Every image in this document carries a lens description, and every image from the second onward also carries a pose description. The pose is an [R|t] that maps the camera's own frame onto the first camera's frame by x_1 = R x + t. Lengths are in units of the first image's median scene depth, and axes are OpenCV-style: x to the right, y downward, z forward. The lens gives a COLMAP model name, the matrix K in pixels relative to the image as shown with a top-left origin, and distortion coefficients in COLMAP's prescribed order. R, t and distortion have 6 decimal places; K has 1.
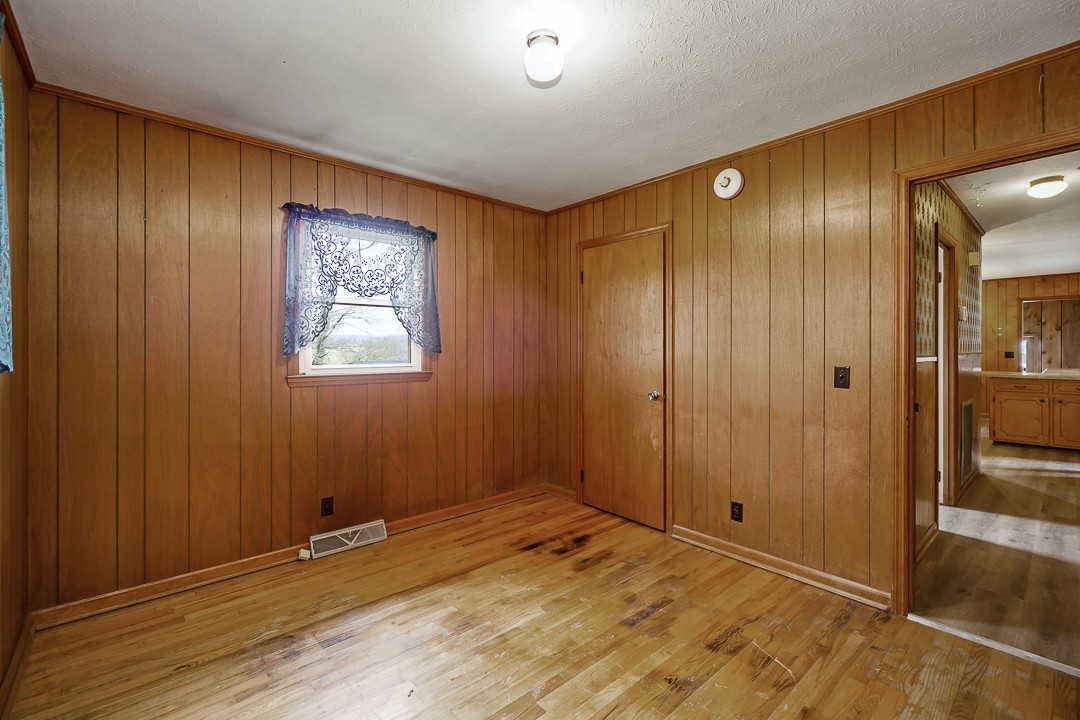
lens RADIAL K [[469.7, 0, 513.2], [0, 469.7, 350.7], [0, 0, 1]] dist [0.003075, -0.000981]
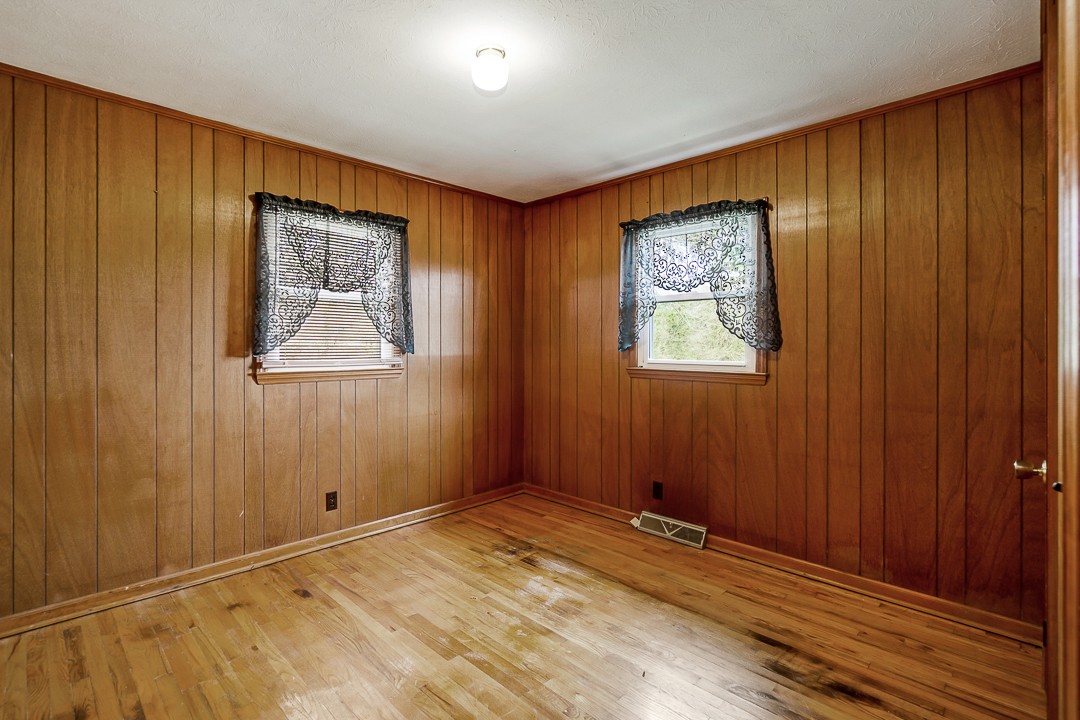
lens RADIAL K [[513.6, 0, 547.4], [0, 513.6, 348.6], [0, 0, 1]] dist [0.001089, 0.000507]
pose [[0.103800, 0.010026, -0.994548, 0.745155], [-0.007071, 0.999931, 0.009342, -0.004829], [0.994573, 0.006063, 0.103864, 0.617320]]
